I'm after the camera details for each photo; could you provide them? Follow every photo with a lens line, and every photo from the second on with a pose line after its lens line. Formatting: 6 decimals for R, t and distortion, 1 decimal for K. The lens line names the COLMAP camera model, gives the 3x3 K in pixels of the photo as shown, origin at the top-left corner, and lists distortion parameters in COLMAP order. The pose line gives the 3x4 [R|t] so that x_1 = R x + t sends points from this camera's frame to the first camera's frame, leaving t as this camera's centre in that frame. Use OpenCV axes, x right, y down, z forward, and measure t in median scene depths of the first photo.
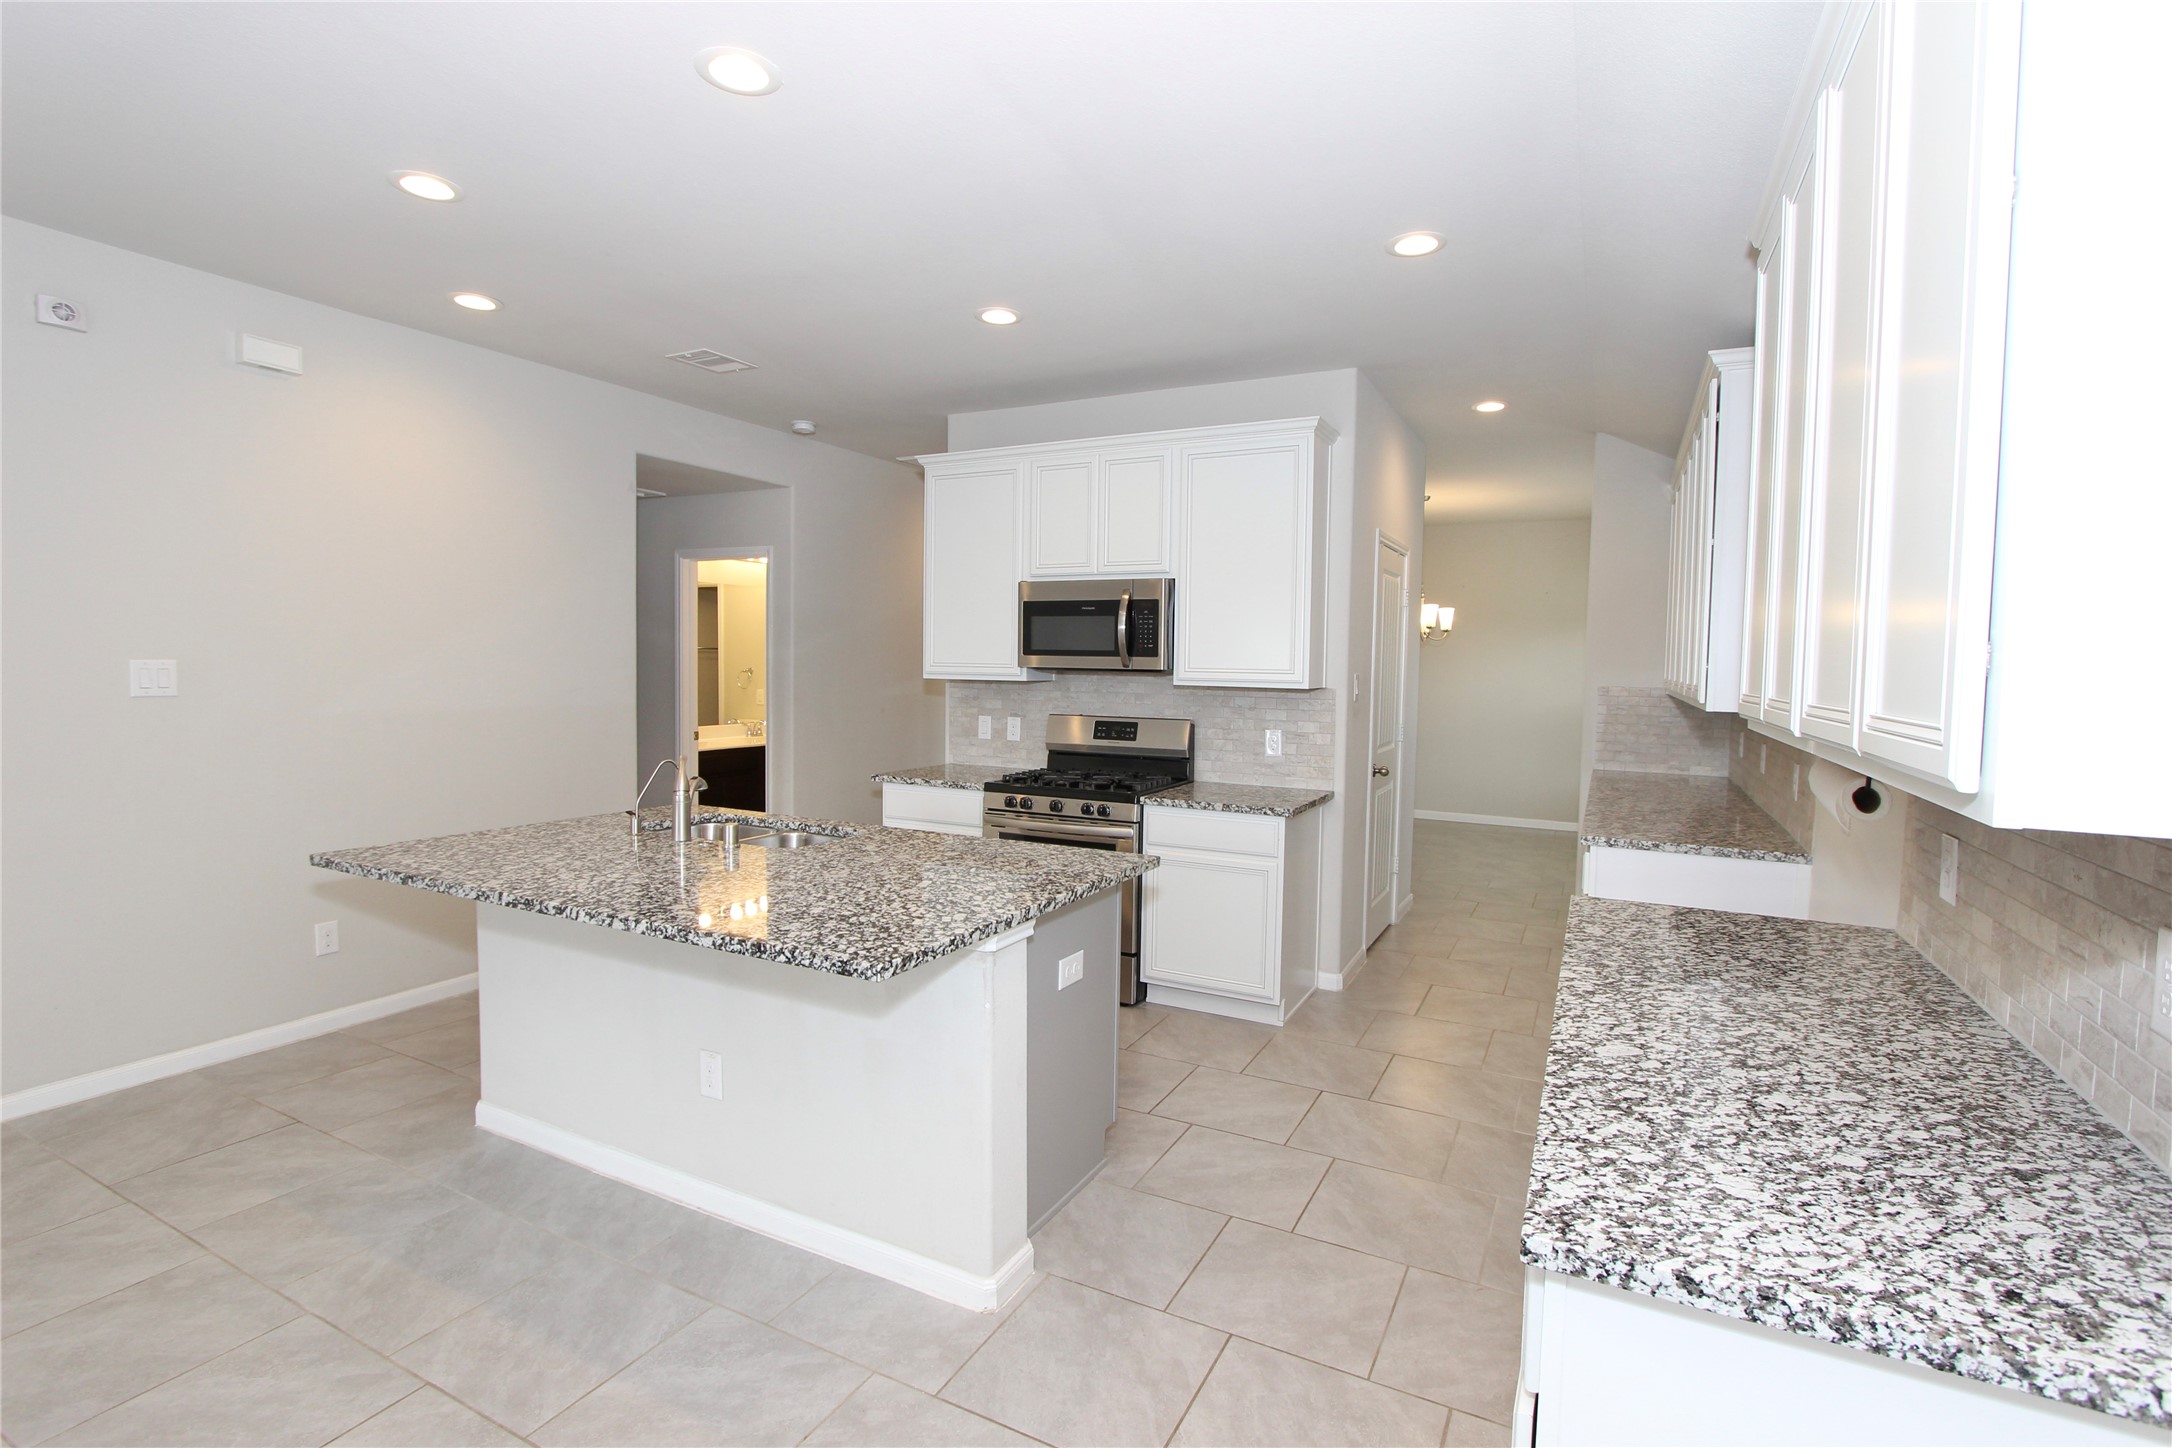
lens RADIAL K [[1001.1, 0, 1091.5], [0, 1001.1, 715.3], [0, 0, 1]] dist [-0.010559, 0.001031]
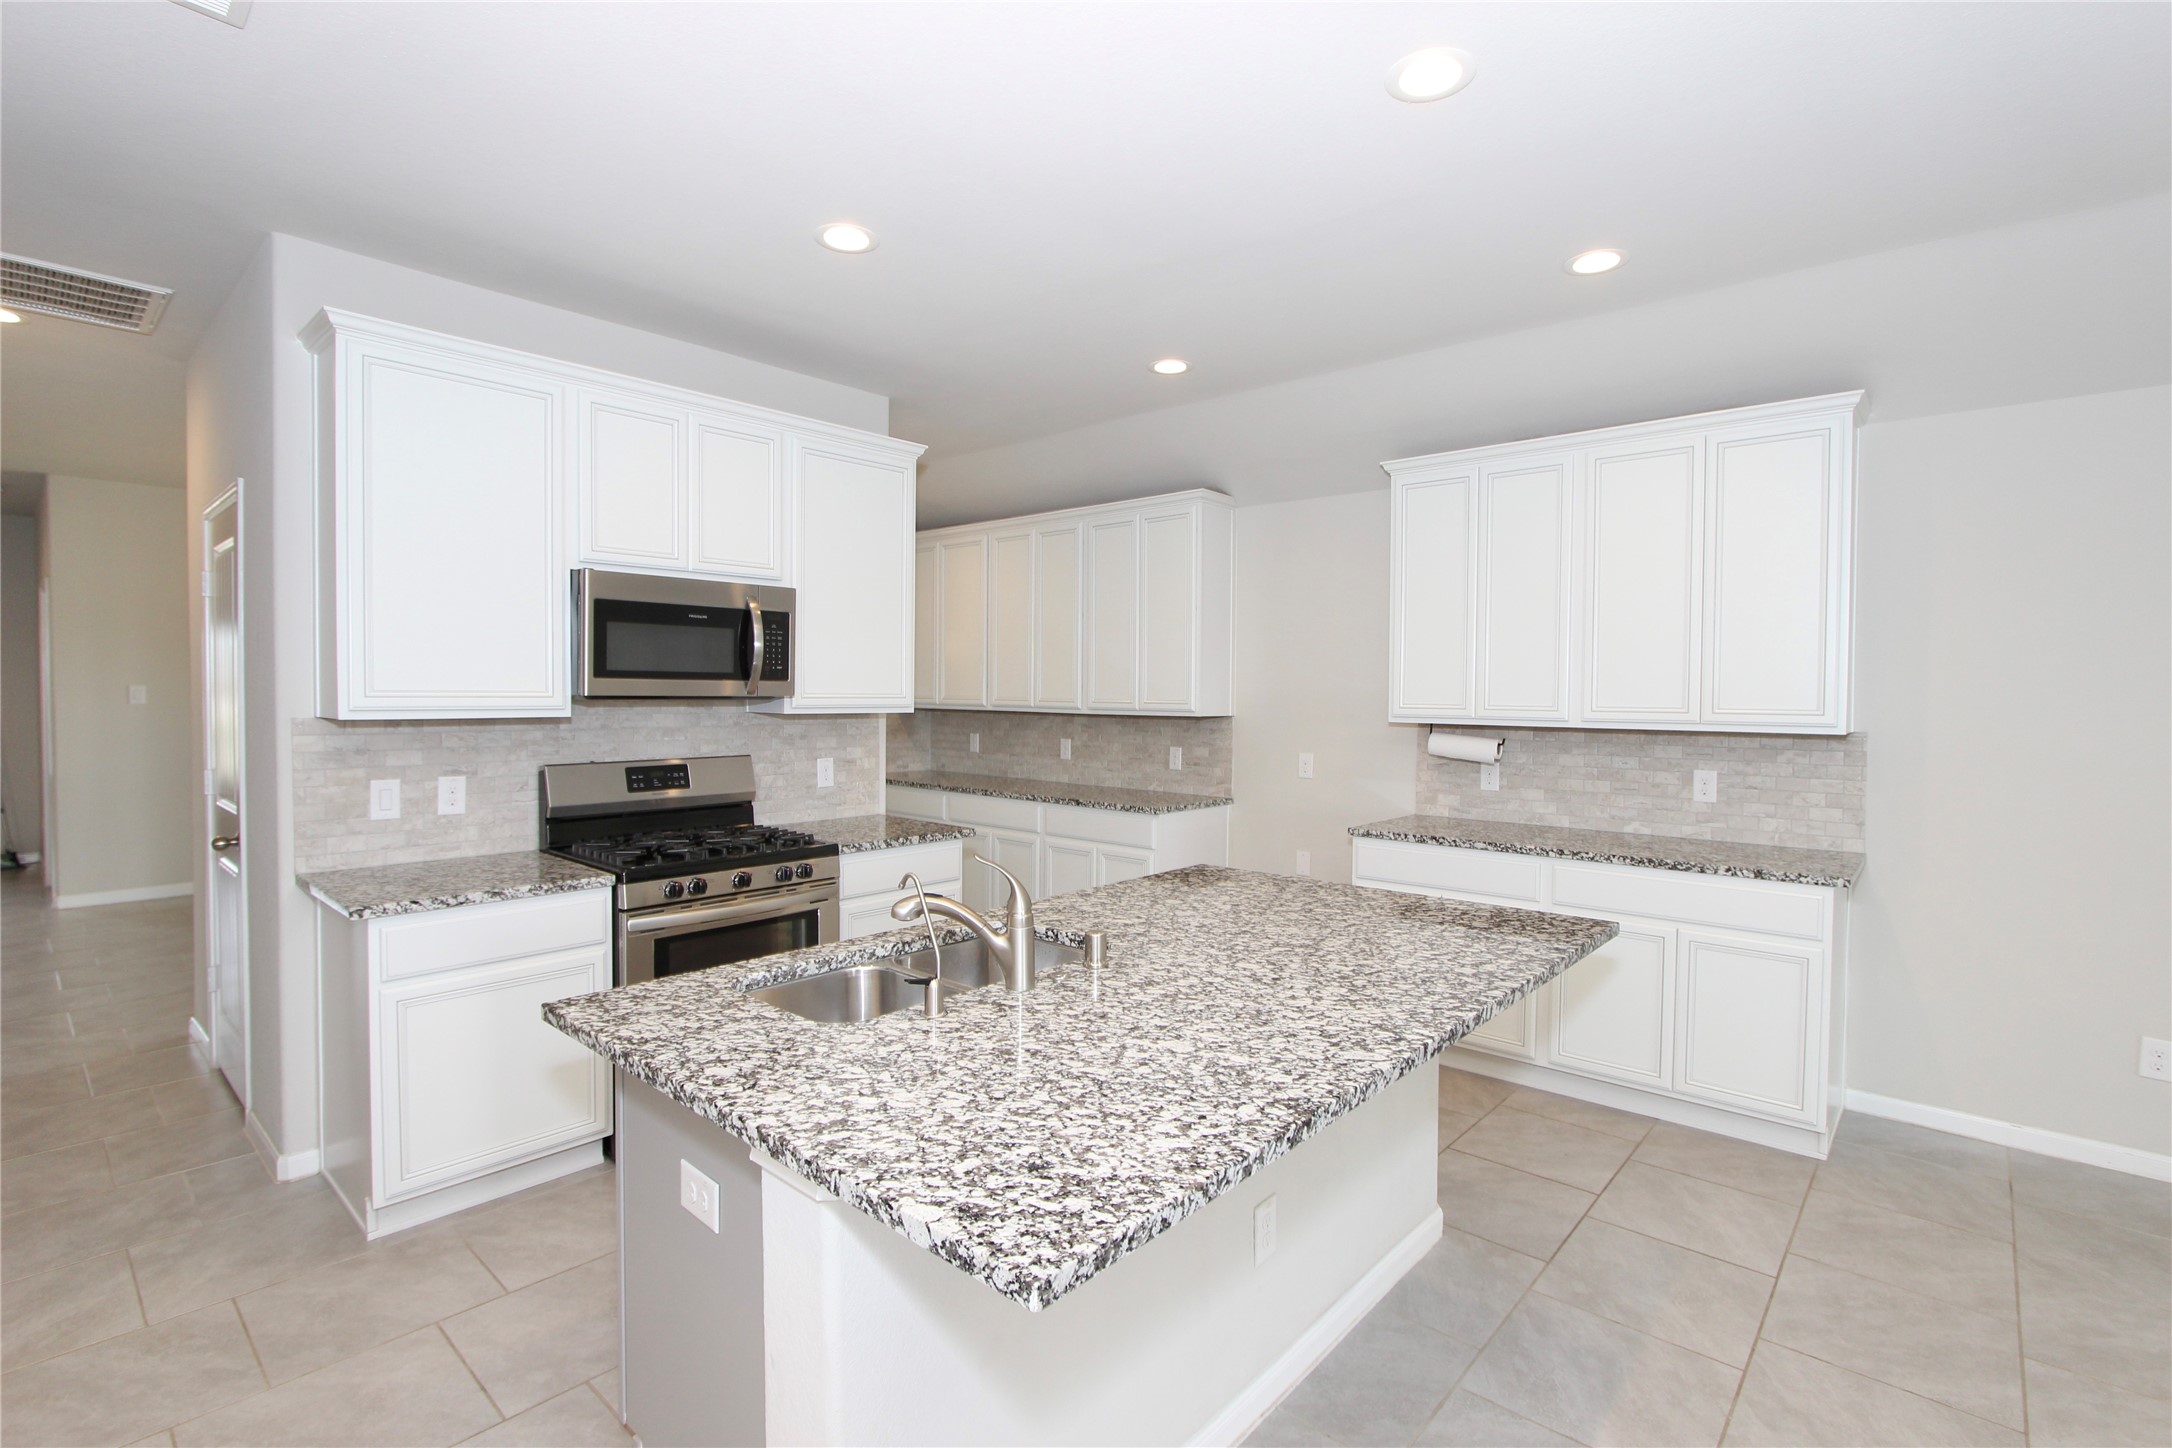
lens RADIAL K [[1001.1, 0, 1095.3], [0, 1001.1, 719.0], [0, 0, 1]] dist [-0.010559, 0.001031]
pose [[0.252258, -0.041156, 0.966784, -0.630971], [0.046416, 0.998460, 0.030394, -0.037396], [-0.966546, 0.037207, 0.253780, 0.502389]]
